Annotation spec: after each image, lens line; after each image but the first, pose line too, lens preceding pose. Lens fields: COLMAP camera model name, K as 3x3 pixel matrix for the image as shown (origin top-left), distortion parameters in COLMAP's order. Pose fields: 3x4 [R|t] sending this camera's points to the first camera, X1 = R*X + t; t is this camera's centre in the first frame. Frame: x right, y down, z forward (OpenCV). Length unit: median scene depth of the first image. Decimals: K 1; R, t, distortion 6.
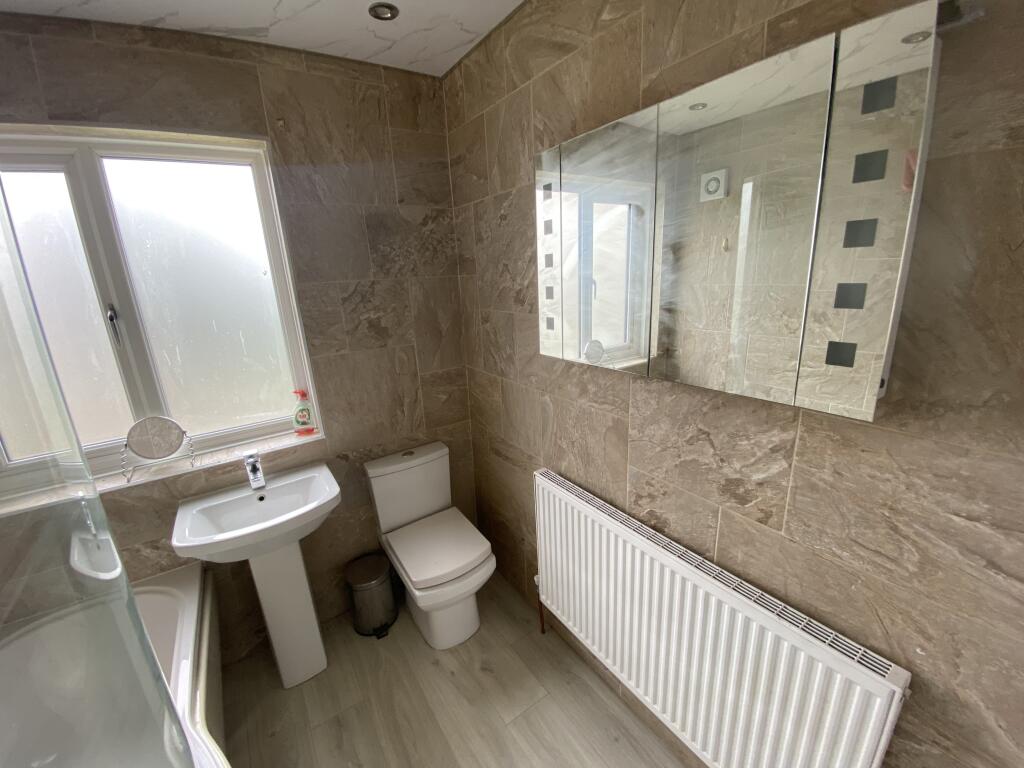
lens RADIAL K [[409.2, 0, 512.0], [0, 409.2, 384.0], [0, 0, 1]] dist [0.010975, -0.019458]
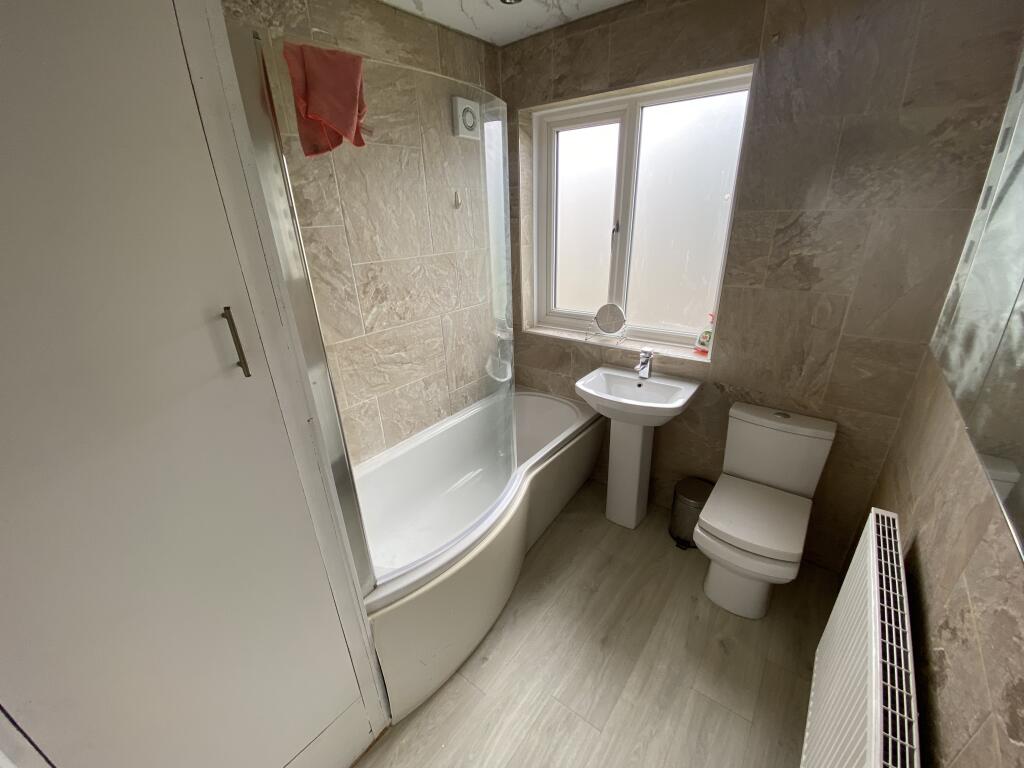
lens RADIAL K [[408.2, 0, 512.0], [0, 408.2, 384.0], [0, 0, 1]] dist [0.000456, -0.015489]
pose [[0.313168, 0.402124, -0.860362, 0.340396], [-0.231620, 0.910916, 0.341443, -0.065888], [0.921020, 0.092348, 0.378410, 0.128969]]
